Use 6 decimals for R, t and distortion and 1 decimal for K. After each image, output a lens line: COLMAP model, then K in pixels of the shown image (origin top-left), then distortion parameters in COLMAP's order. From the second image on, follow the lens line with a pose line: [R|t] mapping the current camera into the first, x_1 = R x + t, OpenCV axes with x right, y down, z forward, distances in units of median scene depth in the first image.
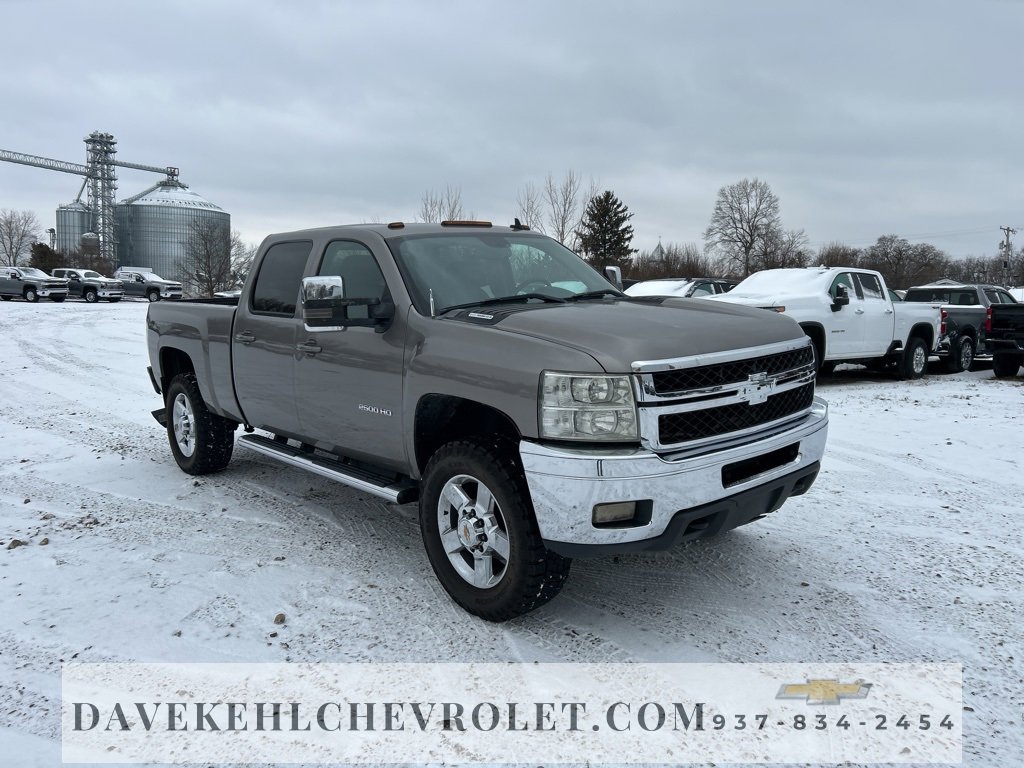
lens RADIAL K [[764.5, 0, 506.5], [0, 764.5, 396.0], [0, 0, 1]] dist [0.062969, -0.069704]
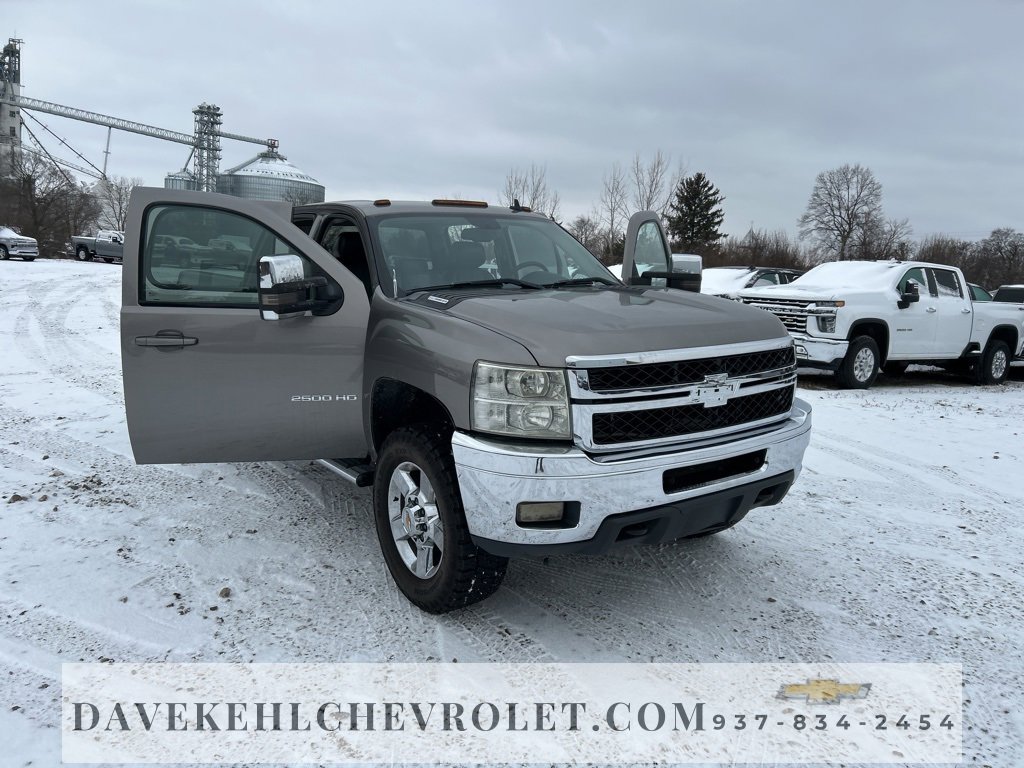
lens RADIAL K [[764.5, 0, 506.5], [0, 764.5, 396.0], [0, 0, 1]] dist [0.062969, -0.069704]
pose [[0.993653, 0.055385, -0.097909, 0.146609], [-0.052858, 0.998203, 0.028217, -0.014089], [0.099296, -0.022862, 0.994795, 0.038215]]
